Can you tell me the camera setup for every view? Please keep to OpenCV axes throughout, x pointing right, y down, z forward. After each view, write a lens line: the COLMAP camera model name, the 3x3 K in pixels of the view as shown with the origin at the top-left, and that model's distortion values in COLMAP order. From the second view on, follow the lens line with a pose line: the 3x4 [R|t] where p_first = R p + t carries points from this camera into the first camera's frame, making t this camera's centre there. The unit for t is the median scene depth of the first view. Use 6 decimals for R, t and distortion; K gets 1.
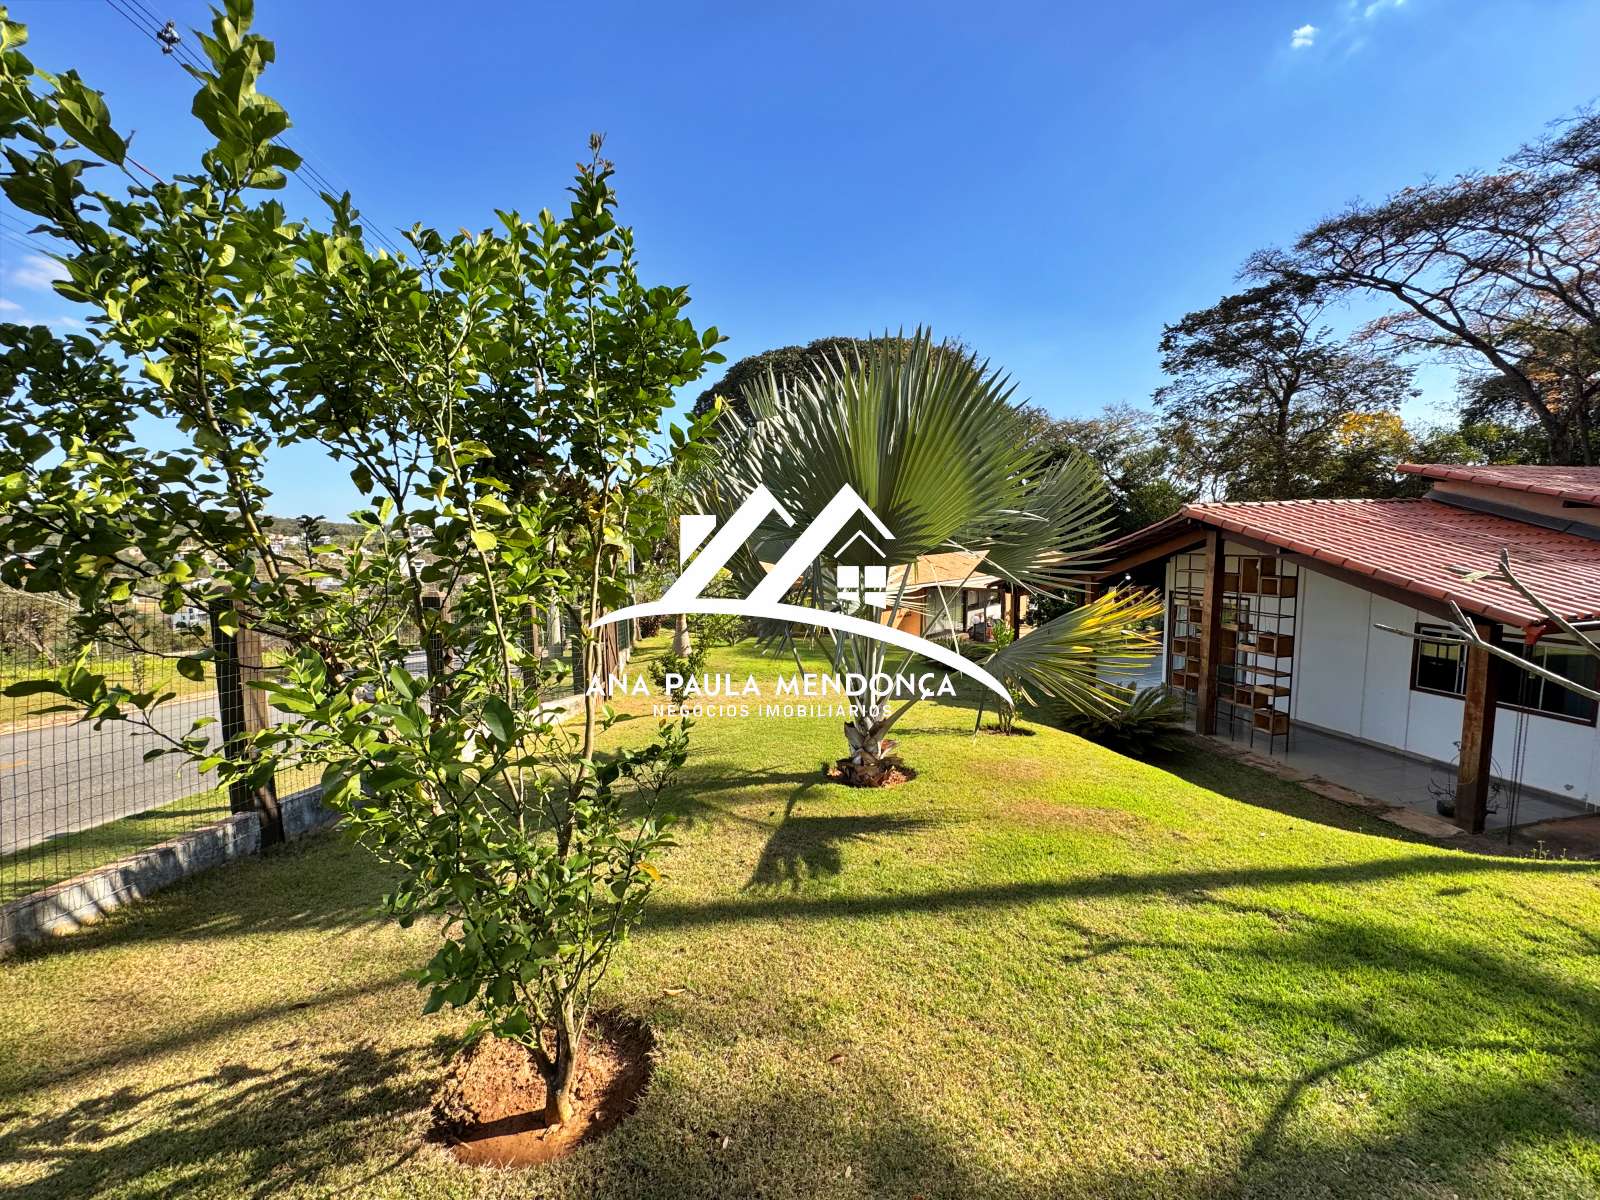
lens RADIAL K [[637.3, 0, 801.2], [0, 637.3, 600.7], [0, 0, 1]] dist [-0.004201, 0.000711]
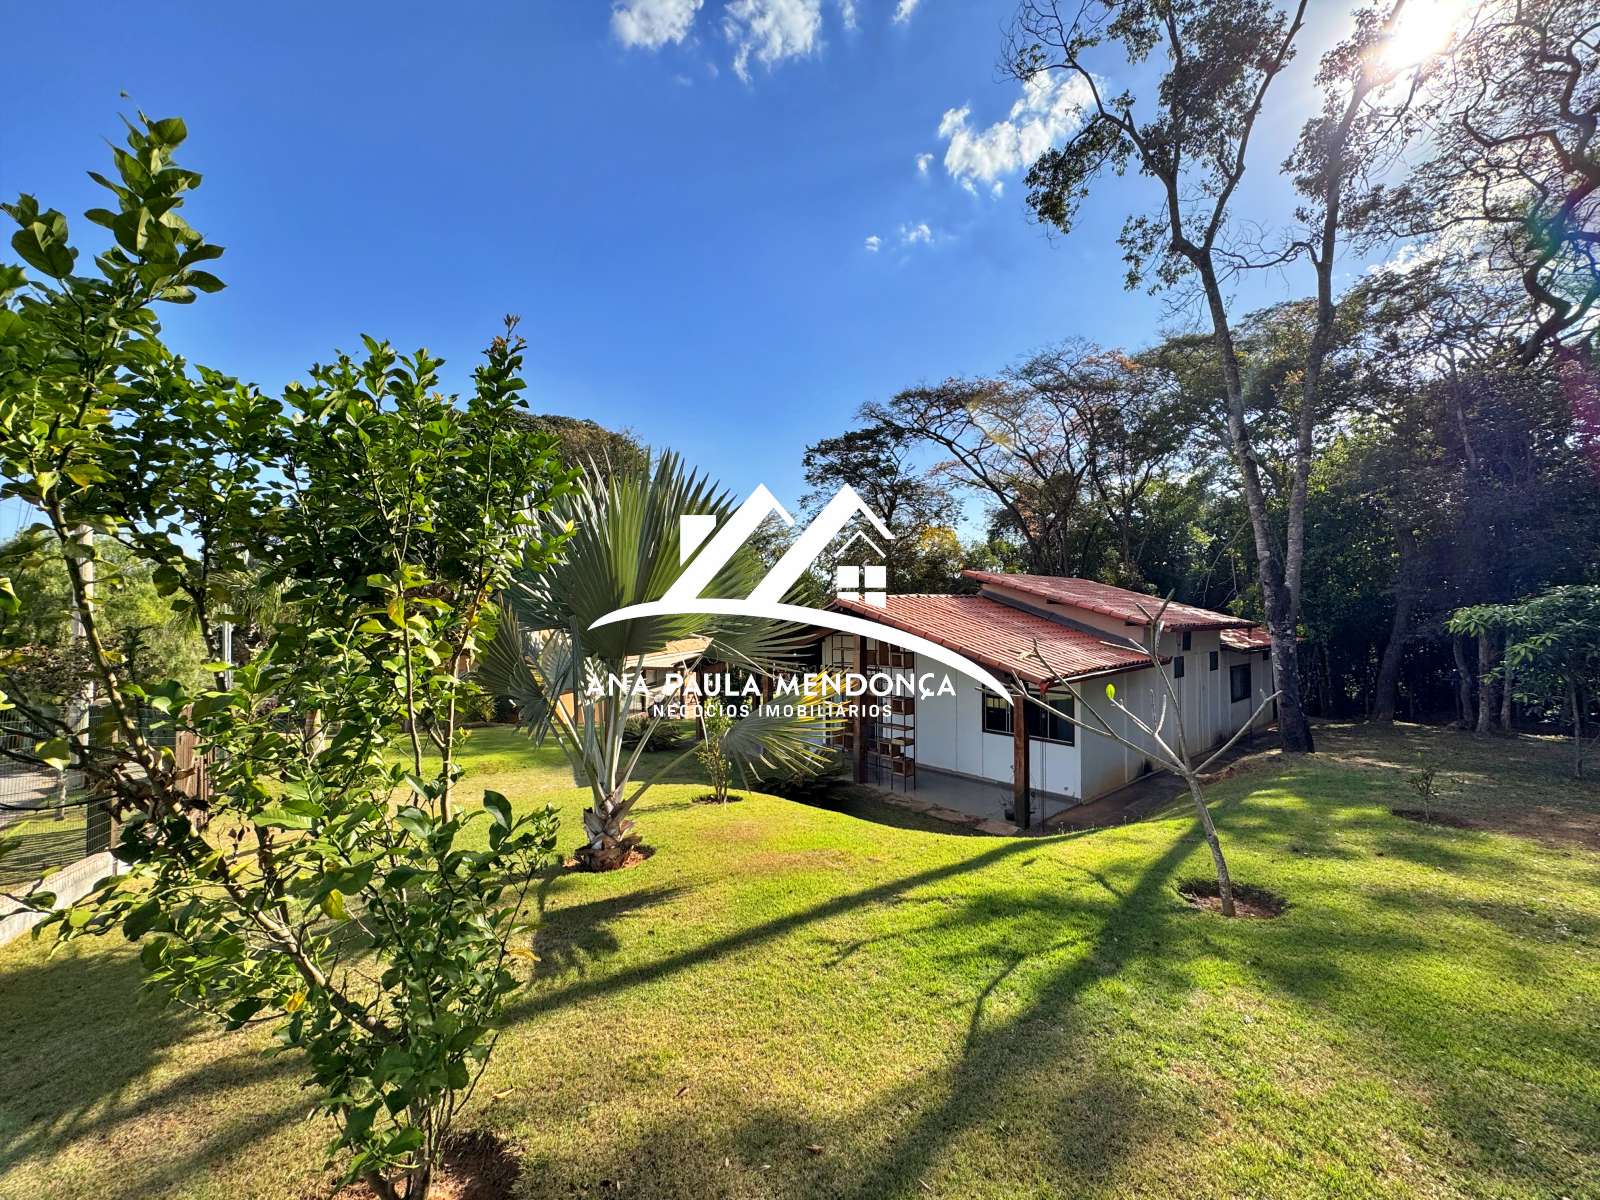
lens RADIAL K [[637.3, 0, 801.2], [0, 637.3, 600.7], [0, 0, 1]] dist [-0.004201, 0.000711]
pose [[0.871575, 0.019552, 0.489872, -0.093038], [0.040378, 0.992947, -0.111471, -0.007532], [-0.488596, 0.116935, 0.864639, -0.056792]]
